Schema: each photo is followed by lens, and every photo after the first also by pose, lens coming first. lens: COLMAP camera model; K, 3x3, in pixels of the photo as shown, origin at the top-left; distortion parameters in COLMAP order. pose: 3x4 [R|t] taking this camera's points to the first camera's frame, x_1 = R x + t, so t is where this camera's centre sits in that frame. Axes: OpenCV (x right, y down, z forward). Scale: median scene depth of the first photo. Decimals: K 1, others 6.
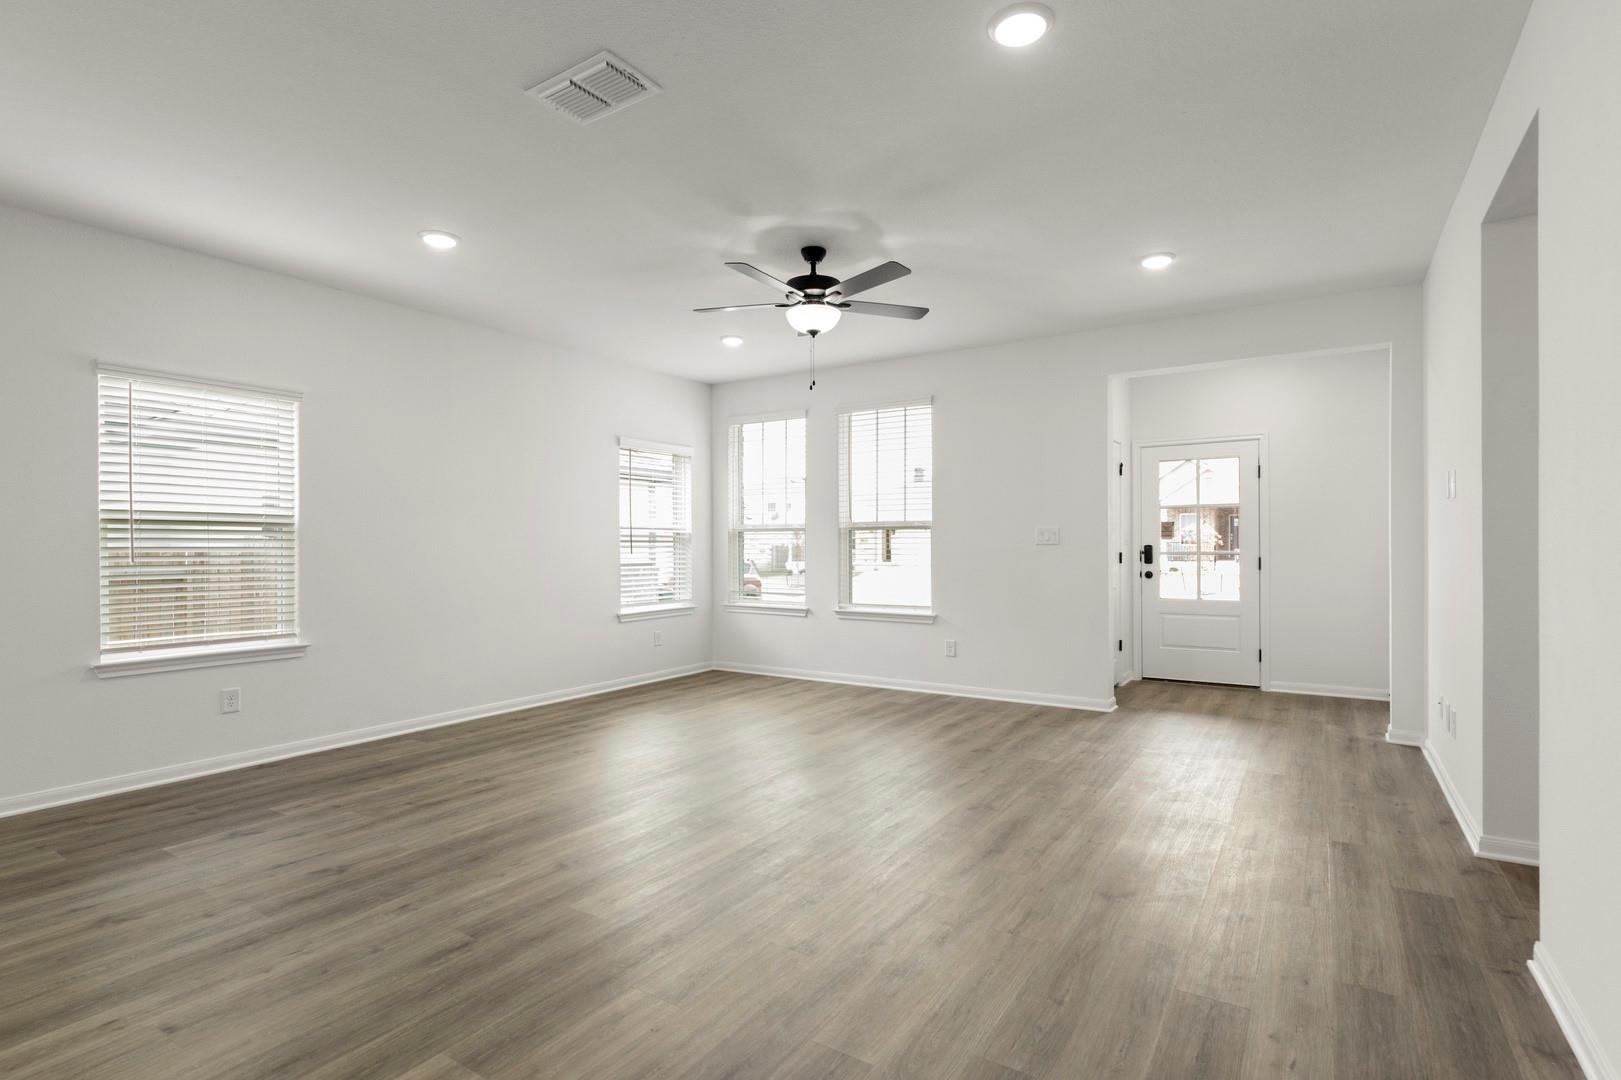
lens RADIAL K [[796.2, 0, 808.4], [0, 796.2, 544.2], [0, 0, 1]] dist [-0.001657, 0.000586]
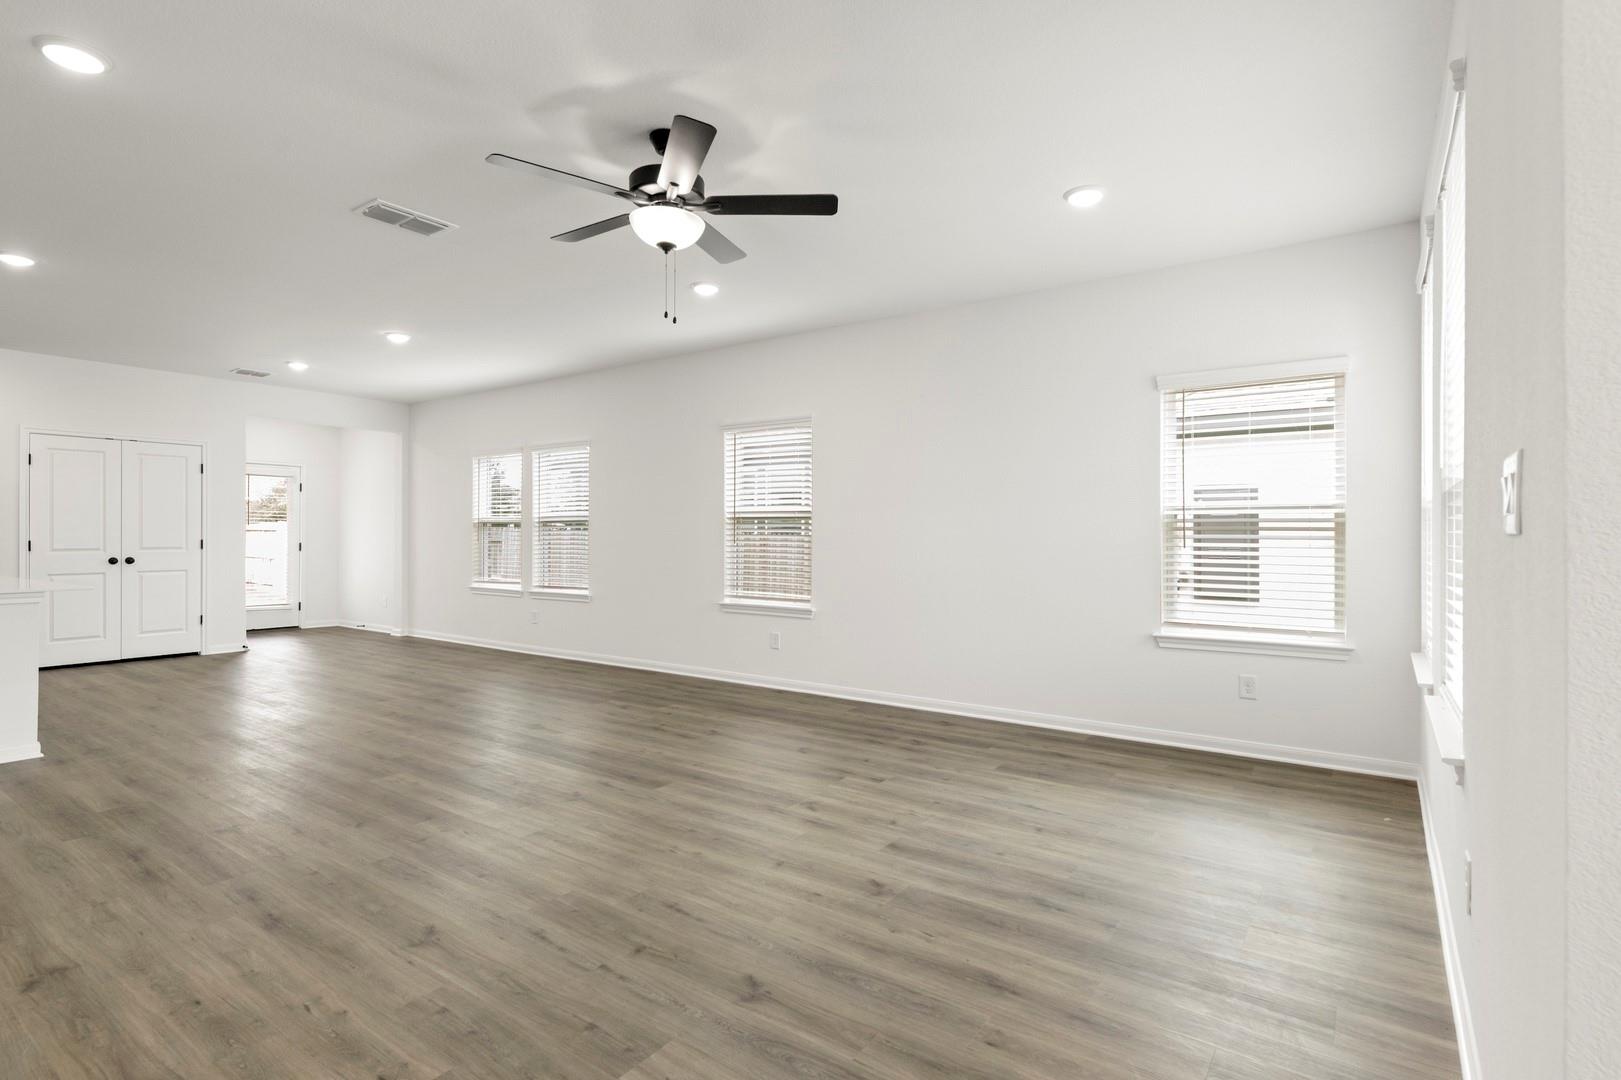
lens RADIAL K [[796.2, 0, 809.0], [0, 796.2, 531.9], [0, 0, 1]] dist [-0.001657, 0.000586]
pose [[-0.047453, -0.000681, -0.998873, 0.730243], [-0.001931, 0.999998, -0.000590, -0.000283], [0.998872, 0.001900, -0.047454, 1.151097]]
